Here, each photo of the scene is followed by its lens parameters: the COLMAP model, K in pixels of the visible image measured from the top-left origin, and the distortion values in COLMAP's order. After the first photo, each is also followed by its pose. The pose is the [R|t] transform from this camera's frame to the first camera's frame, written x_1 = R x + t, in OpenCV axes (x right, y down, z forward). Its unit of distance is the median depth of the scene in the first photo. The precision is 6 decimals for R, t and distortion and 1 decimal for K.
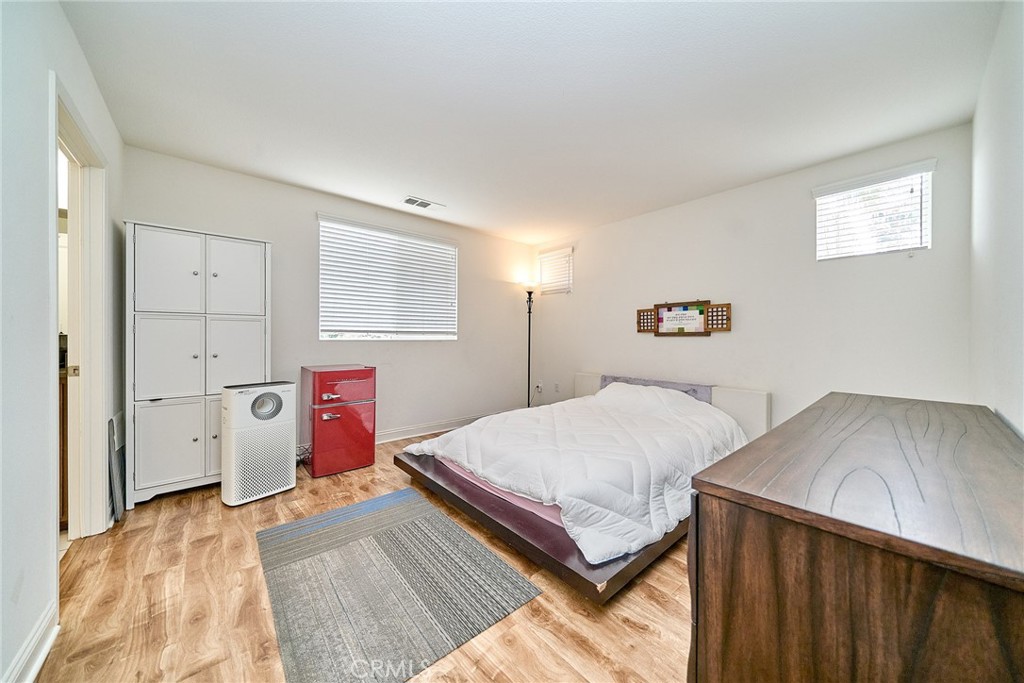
lens RADIAL K [[351.2, 0, 507.8], [0, 351.2, 340.7], [0, 0, 1]] dist [-0.000795, -0.000081]
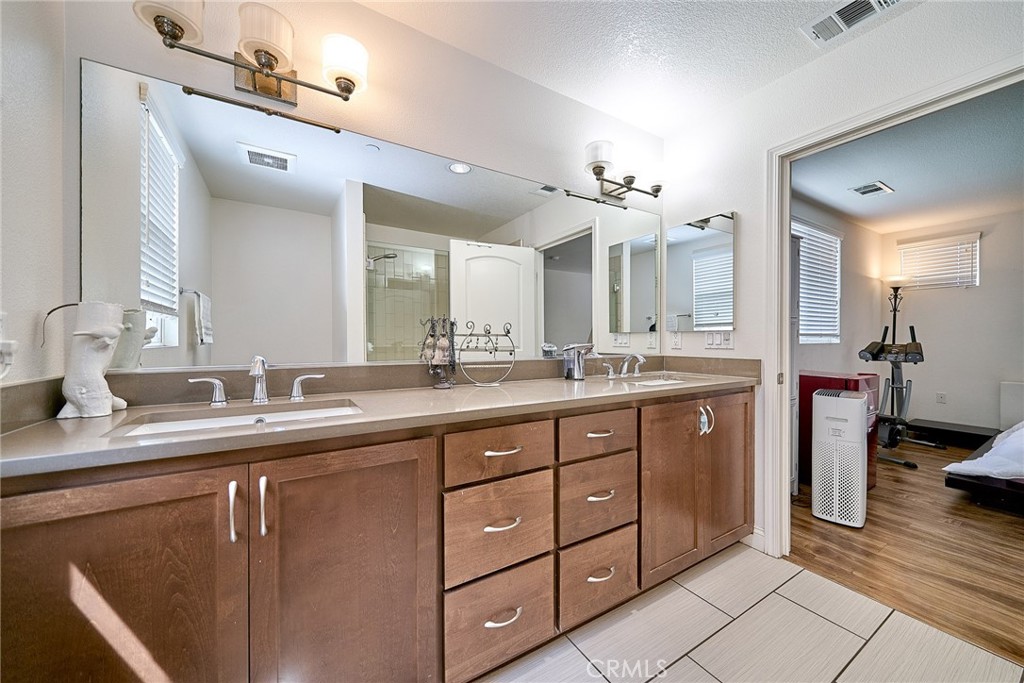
lens RADIAL K [[351.2, 0, 507.8], [0, 351.2, 340.7], [0, 0, 1]] dist [-0.000795, -0.000081]
pose [[0.982414, -0.002510, -0.186700, -0.805315], [0.002135, 0.999995, -0.002208, -0.007879], [0.186705, 0.001771, 0.982414, -0.035042]]
